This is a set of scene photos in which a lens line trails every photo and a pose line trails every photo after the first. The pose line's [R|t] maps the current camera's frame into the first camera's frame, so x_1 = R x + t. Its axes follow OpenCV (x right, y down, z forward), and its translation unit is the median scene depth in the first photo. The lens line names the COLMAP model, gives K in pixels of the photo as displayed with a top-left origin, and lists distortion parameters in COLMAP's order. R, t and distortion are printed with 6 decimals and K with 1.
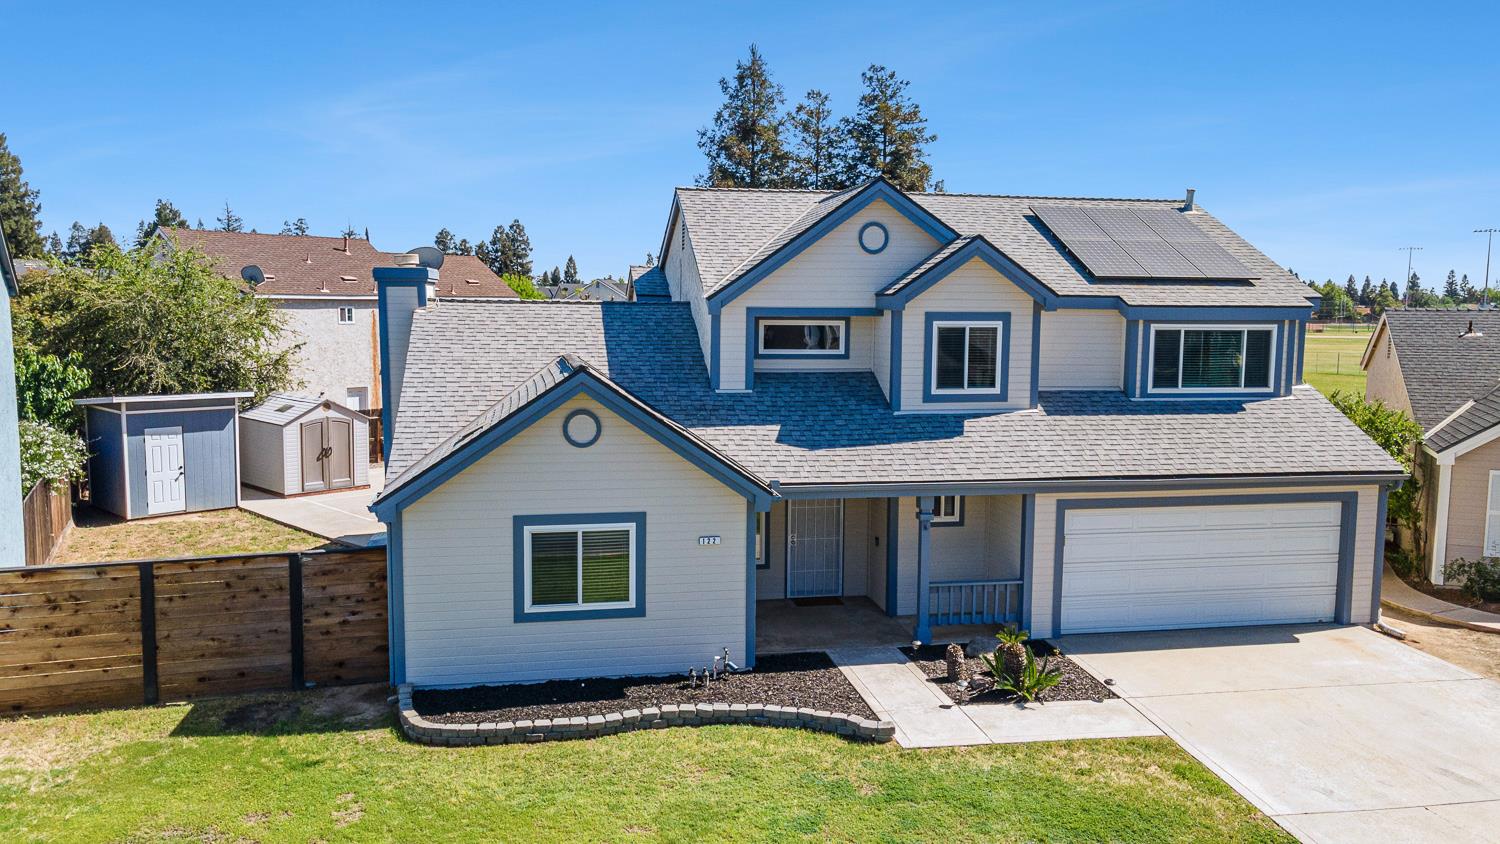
lens RADIAL K [[1101.3, 0, 750.0], [0, 1101.3, 422.0], [0, 0, 1]] dist [0.002103, 0.070204]
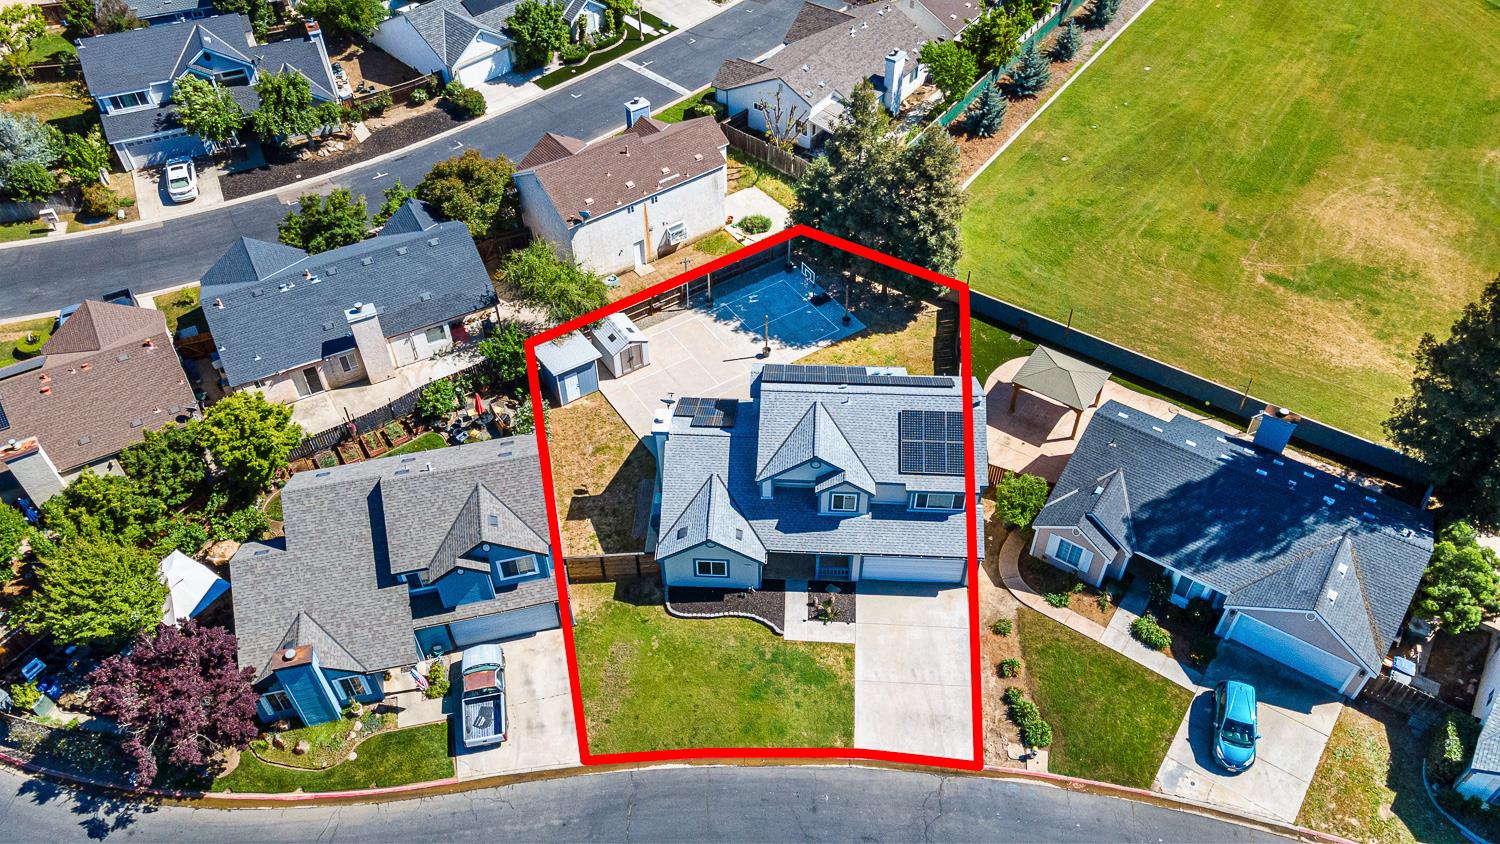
lens RADIAL K [[1101.3, 0, 750.0], [0, 1101.3, 422.0], [0, 0, 1]] dist [0.002103, 0.070204]
pose [[0.970175, 0.158334, -0.183551, 0.488574], [-0.007313, 0.775979, 0.630716, -2.218621], [0.242295, -0.610563, 0.753993, -1.229668]]
